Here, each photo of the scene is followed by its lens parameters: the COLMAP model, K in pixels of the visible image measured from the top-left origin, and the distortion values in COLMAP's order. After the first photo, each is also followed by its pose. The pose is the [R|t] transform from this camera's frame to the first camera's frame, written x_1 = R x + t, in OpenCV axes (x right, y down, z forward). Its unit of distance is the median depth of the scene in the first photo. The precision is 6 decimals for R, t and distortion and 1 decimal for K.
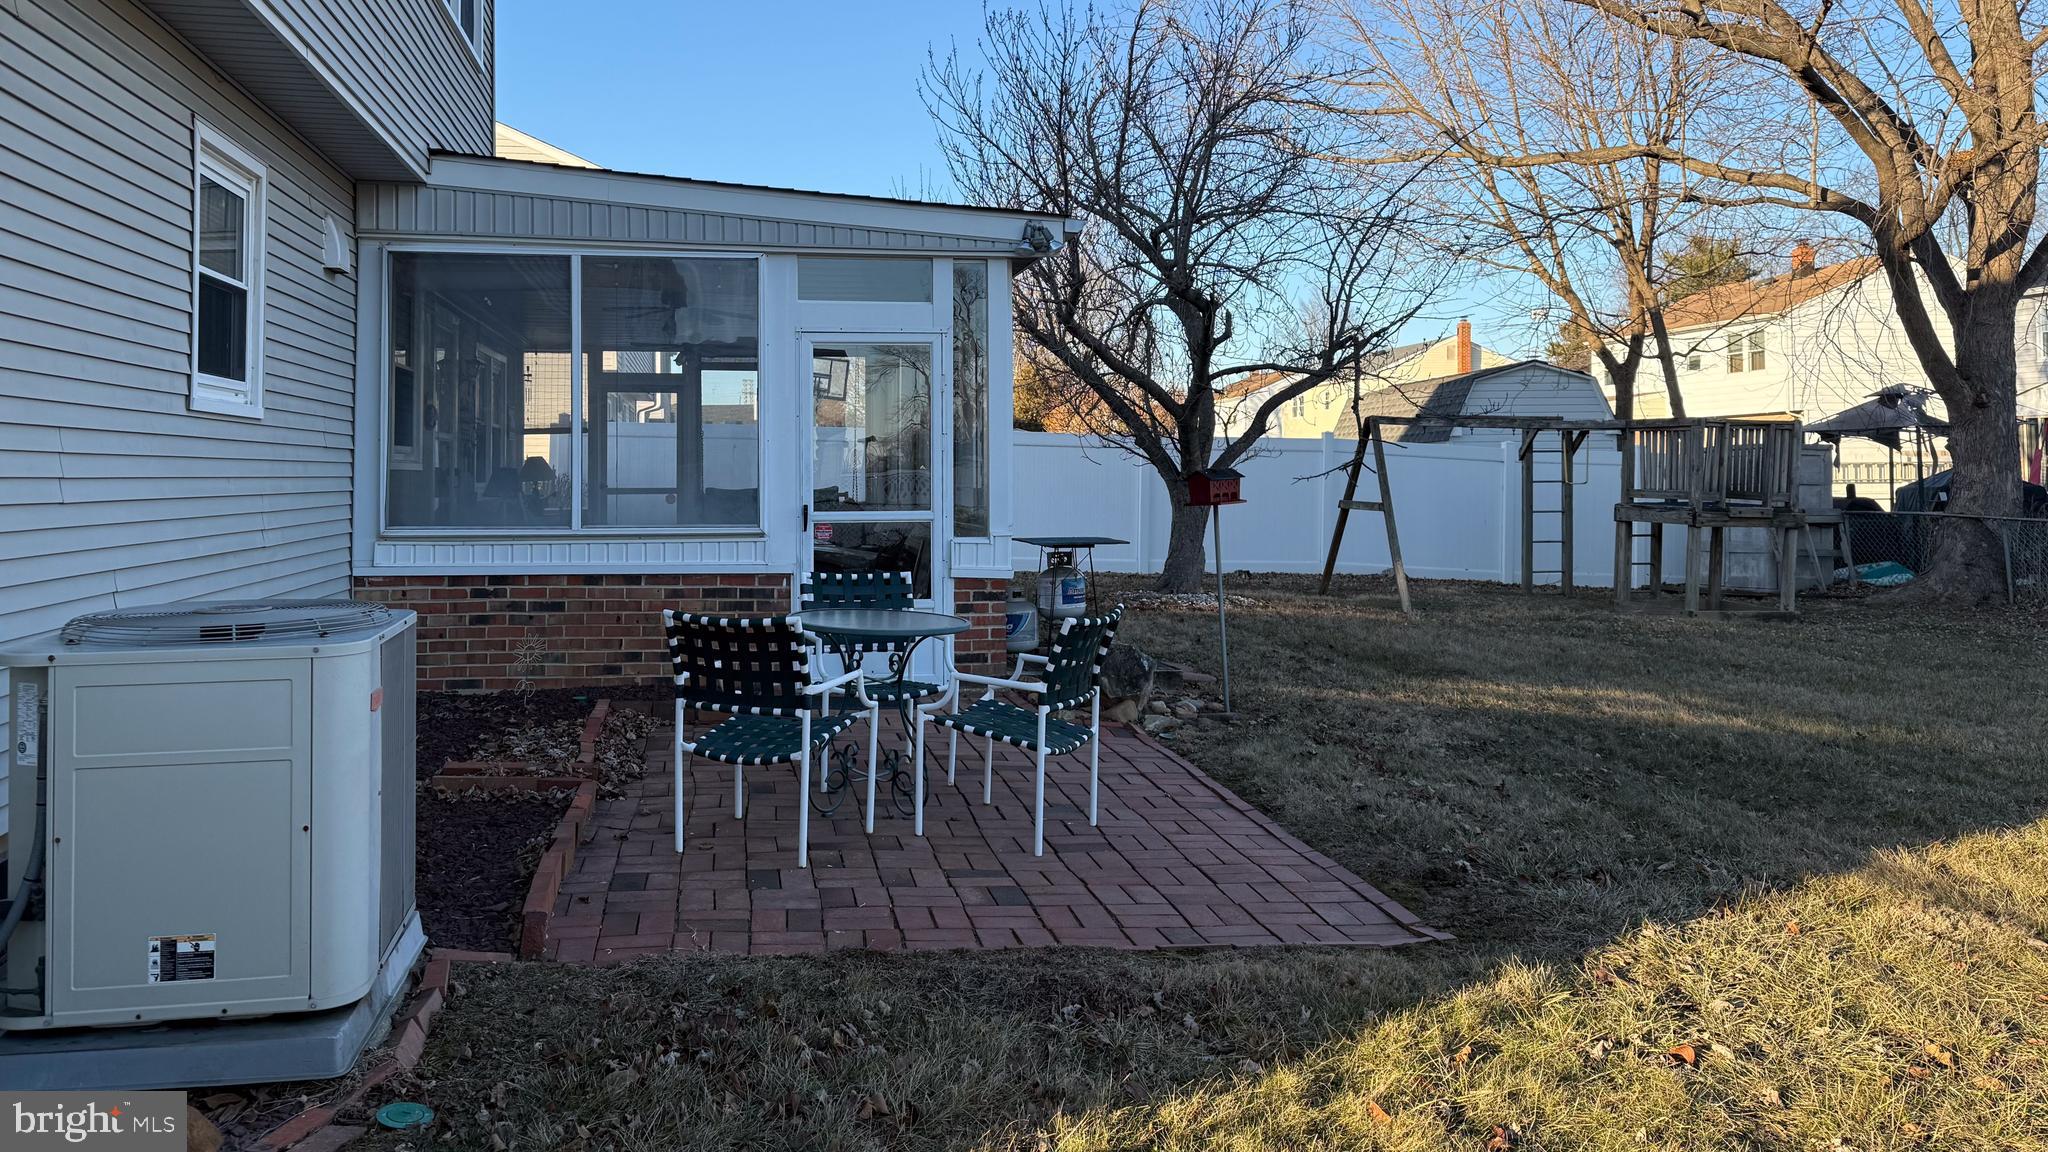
lens RADIAL K [[1482.1, 0, 1024.3], [0, 1482.1, 617.8], [0, 0, 1]] dist [0.105785, -0.171384]
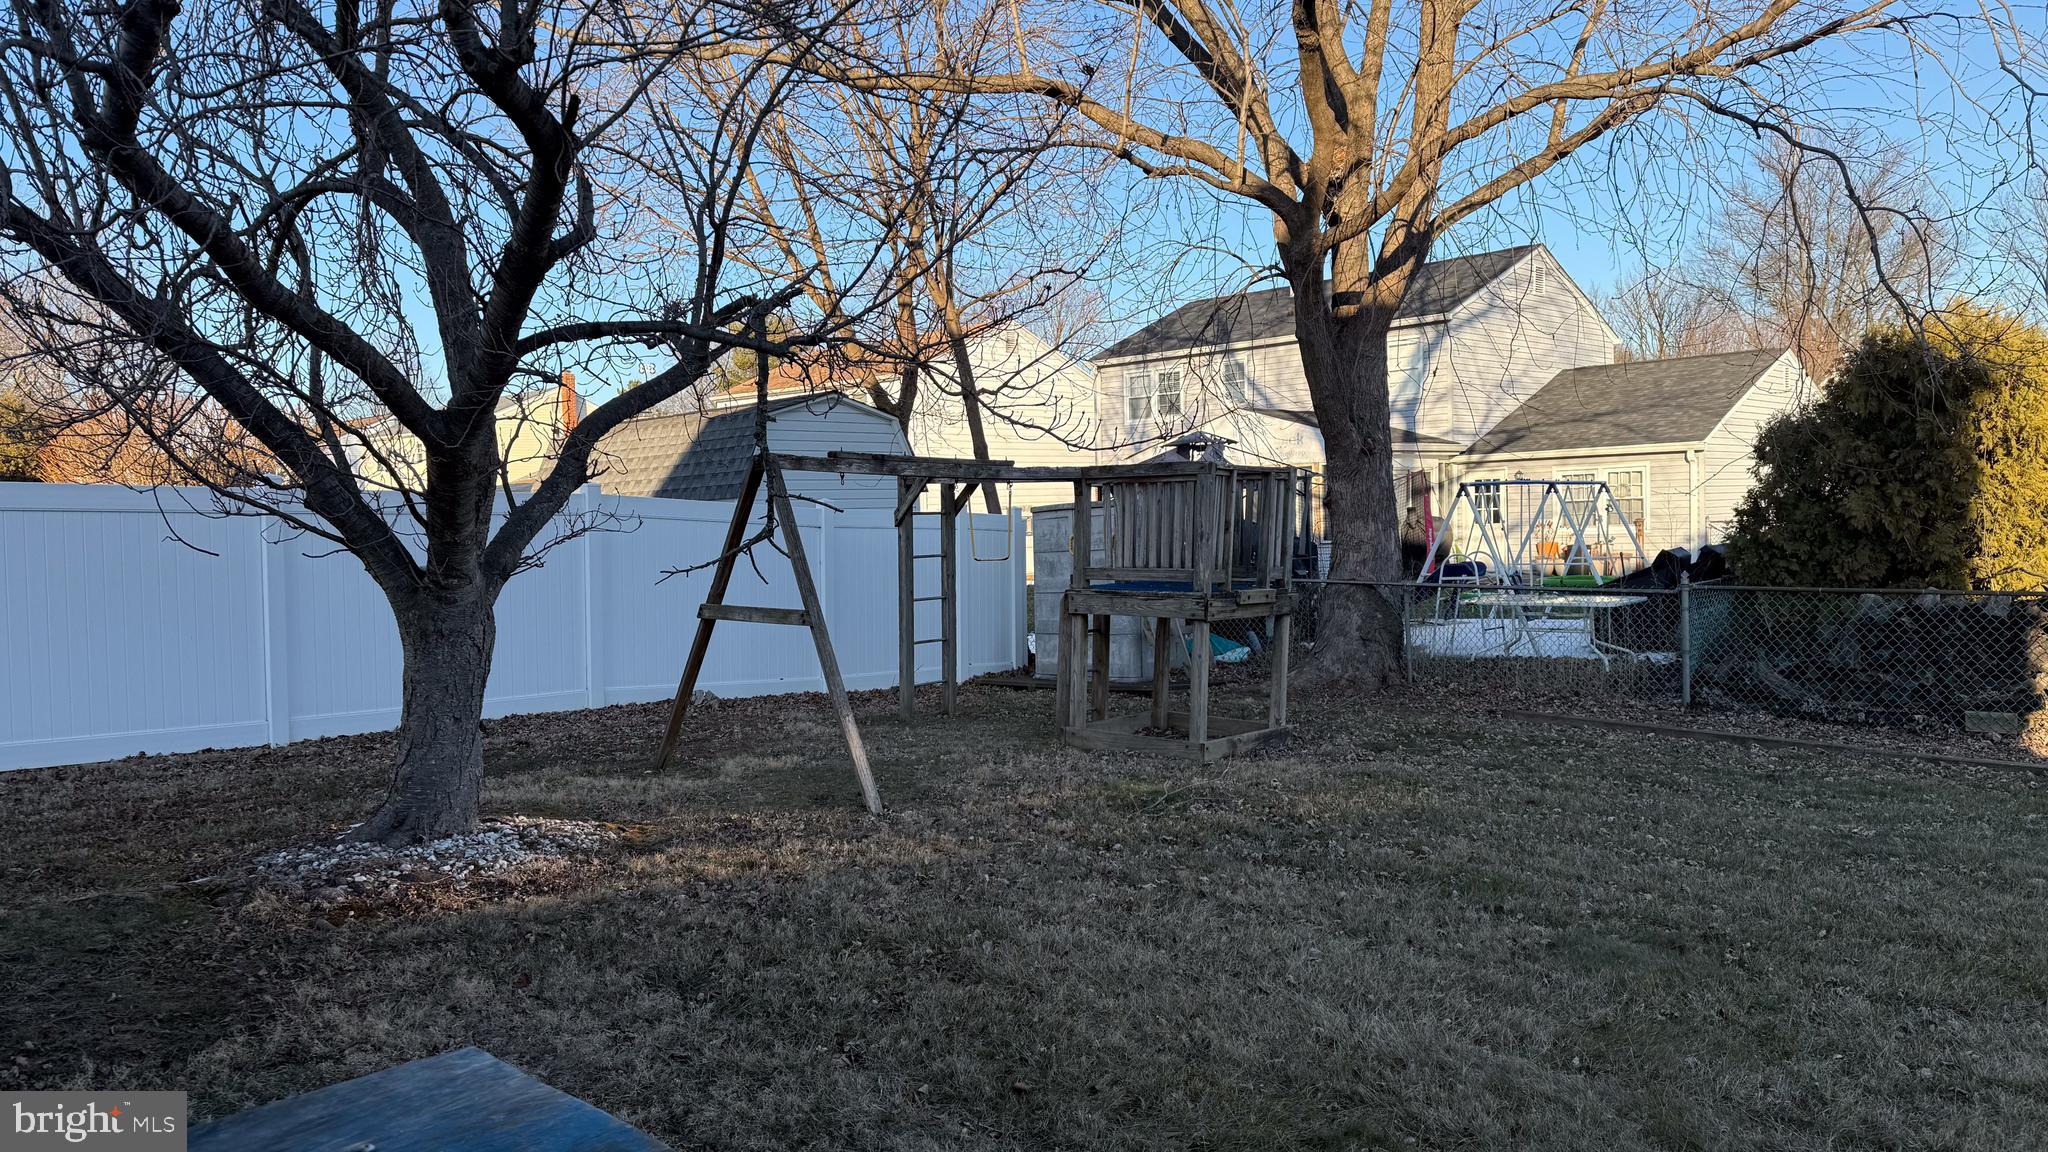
lens RADIAL K [[1482.1, 0, 1024.3], [0, 1482.1, 617.8], [0, 0, 1]] dist [0.105785, -0.171384]
pose [[0.828914, -0.054467, 0.556718, 0.003156], [0.077250, 0.996858, -0.017492, -0.050191], [-0.554016, 0.057506, 0.830517, 0.430887]]
